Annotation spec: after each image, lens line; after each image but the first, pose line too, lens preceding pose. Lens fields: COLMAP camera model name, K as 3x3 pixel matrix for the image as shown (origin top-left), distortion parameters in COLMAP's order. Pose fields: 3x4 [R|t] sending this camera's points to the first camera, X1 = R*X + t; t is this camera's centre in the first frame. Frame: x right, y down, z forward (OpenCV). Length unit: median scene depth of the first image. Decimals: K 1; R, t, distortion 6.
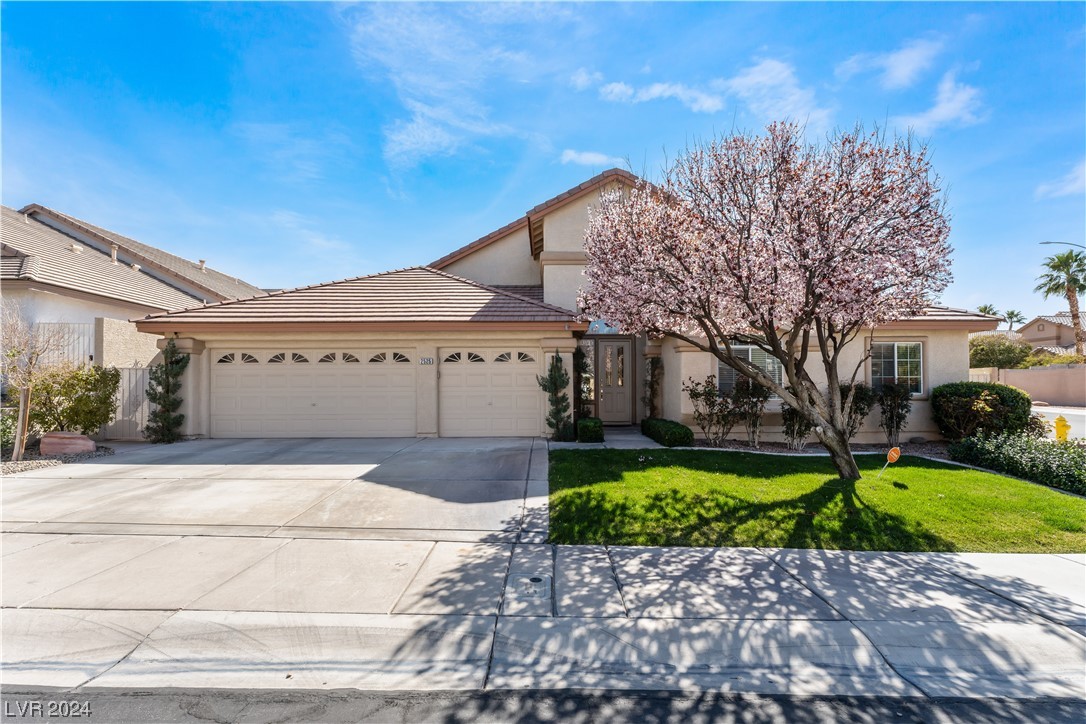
lens RADIAL K [[484.7, 0, 543.4], [0, 484.7, 386.5], [0, 0, 1]] dist [0.002954, 0.000555]
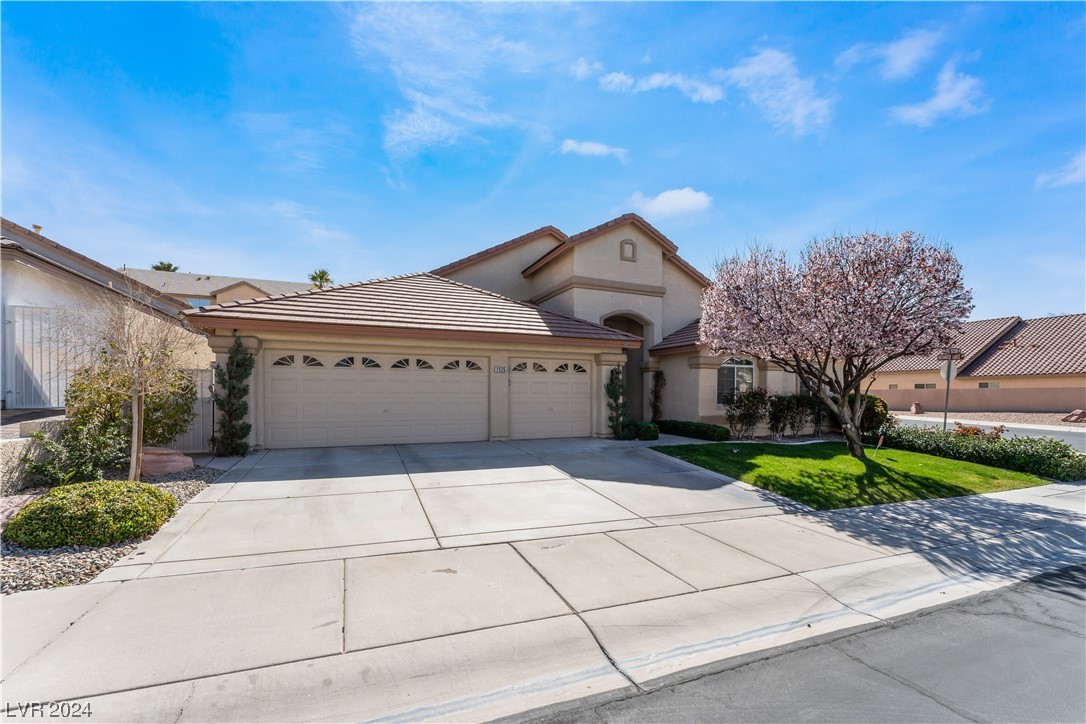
lens RADIAL K [[454.0, 0, 542.7], [0, 454.0, 393.3], [0, 0, 1]] dist [-0.009708, 0.000482]
pose [[0.927206, 0.007891, 0.374469, -0.560479], [-0.008517, 0.999964, 0.000017, -0.001695], [-0.374456, -0.003205, 0.927239, 0.046924]]
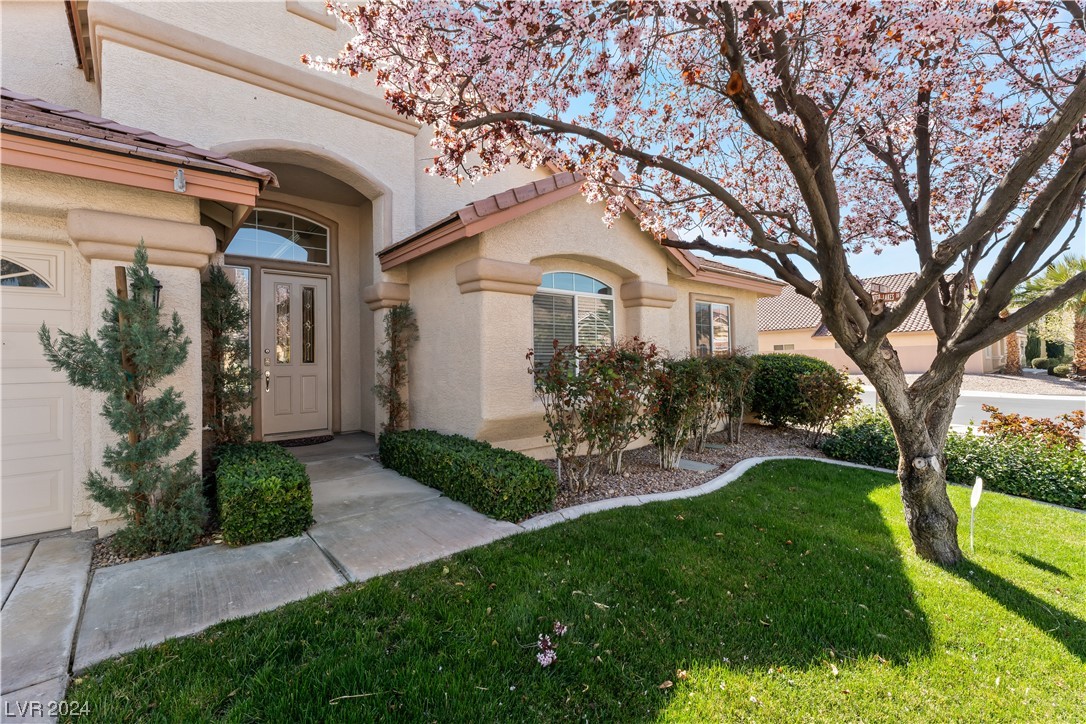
lens RADIAL K [[486.0, 0, 545.8], [0, 486.0, 353.5], [0, 0, 1]] dist [-0.000347, -0.000178]
pose [[0.770013, 0.001108, 0.638027, 0.031199], [0.012513, 0.999780, -0.016837, -0.001037], [-0.637905, 0.020949, 0.769830, 0.612621]]
